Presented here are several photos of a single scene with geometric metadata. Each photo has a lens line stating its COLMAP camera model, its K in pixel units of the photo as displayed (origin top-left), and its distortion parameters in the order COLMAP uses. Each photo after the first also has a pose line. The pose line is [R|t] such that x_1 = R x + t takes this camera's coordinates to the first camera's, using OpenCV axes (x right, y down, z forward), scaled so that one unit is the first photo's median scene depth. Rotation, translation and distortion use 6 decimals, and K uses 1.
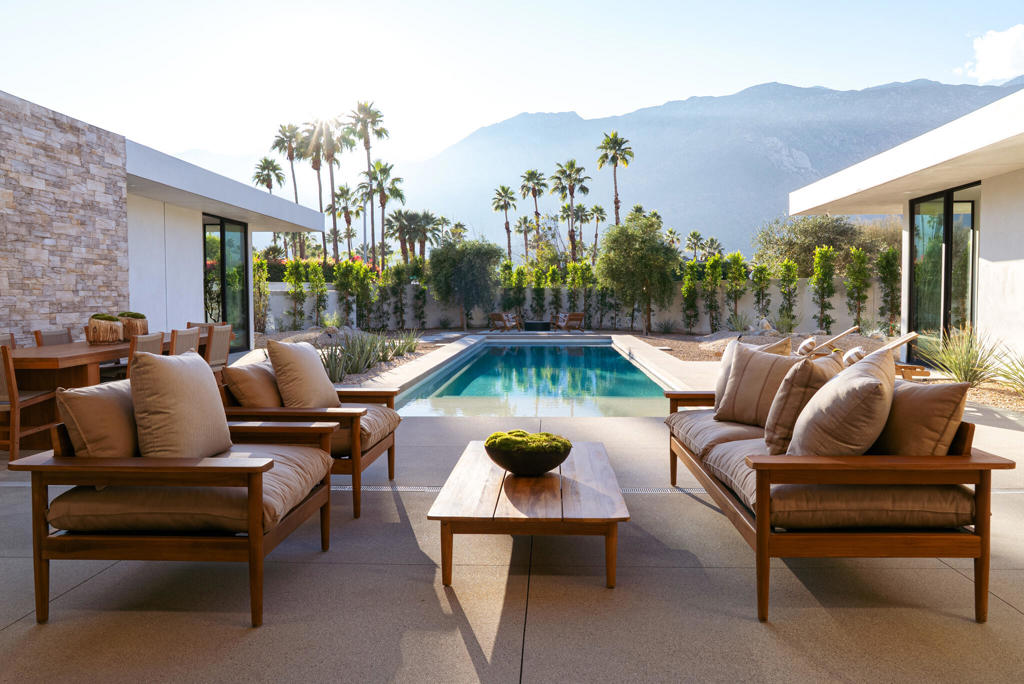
lens RADIAL K [[743.6, 0, 522.9], [0, 743.6, 328.9], [0, 0, 1]] dist [-0.006495, 0.004028]
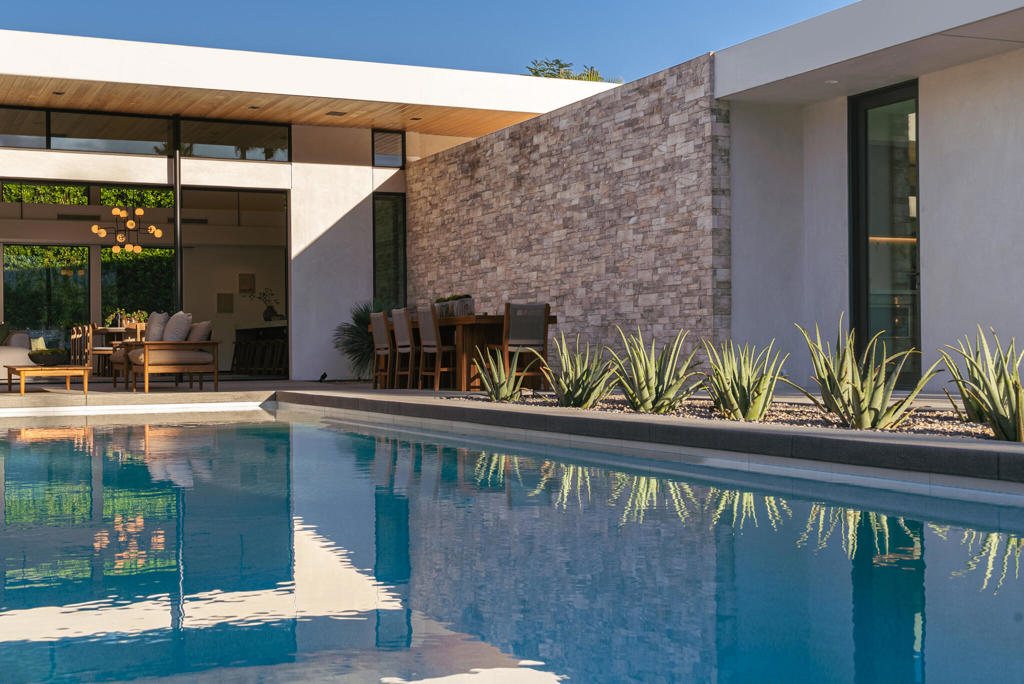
lens RADIAL K [[1363.6, 0, 512.0], [0, 1363.6, 342.0], [0, 0, 1]] dist [0.019375, 0.011824]
pose [[-0.891553, 0.008998, -0.452827, 0.109206], [-0.006904, 0.999416, 0.033451, -0.006575], [0.452863, 0.032950, -0.890971, 0.911219]]
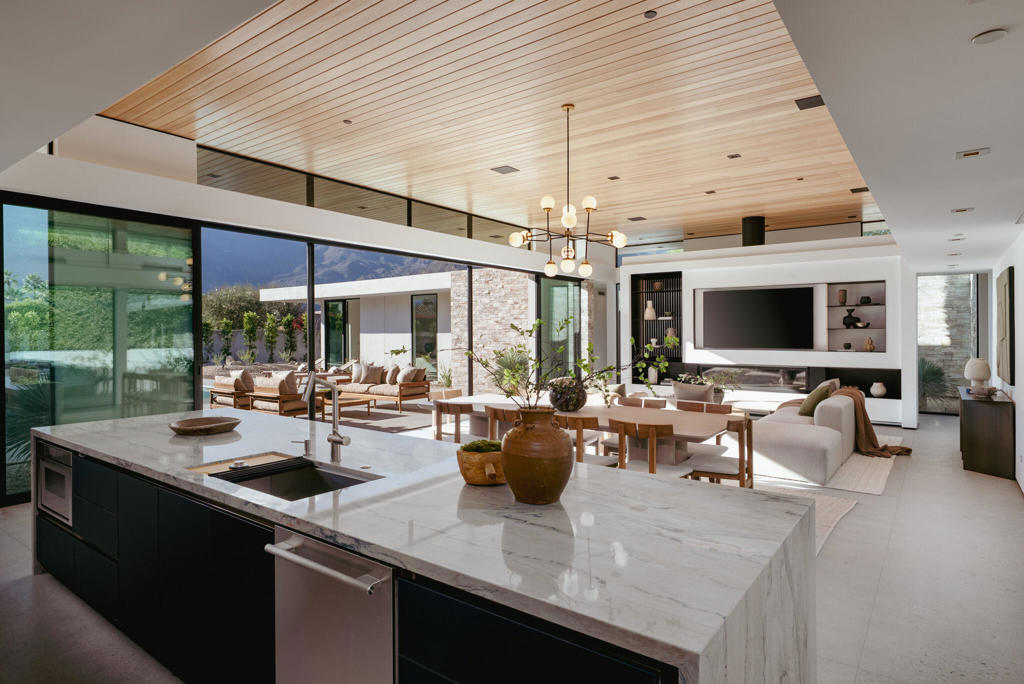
lens RADIAL K [[567.9, 0, 527.8], [0, 567.9, 336.5], [0, 0, 1]] dist [0.003847, 0.000451]
pose [[0.558240, -0.002621, 0.829675, -0.301168], [0.033161, 0.999266, -0.019156, -0.007224], [-0.829016, 0.038206, 0.557918, -0.248030]]
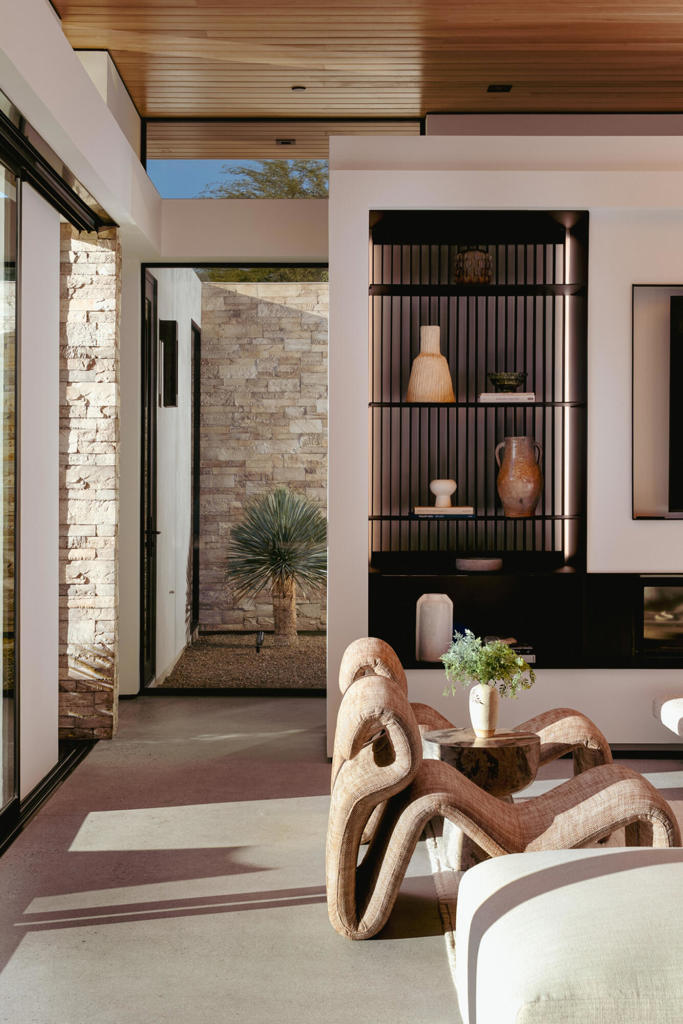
lens RADIAL K [[1509.4, 0, 341.5], [0, 1509.4, 512.0], [0, 0, 1]] dist [0.022342, 0.028119]
pose [[-0.046212, -0.020741, 0.998716, -0.148380], [0.042276, 0.998848, 0.022699, -0.012778], [-0.998037, 0.043270, -0.045282, -0.017366]]
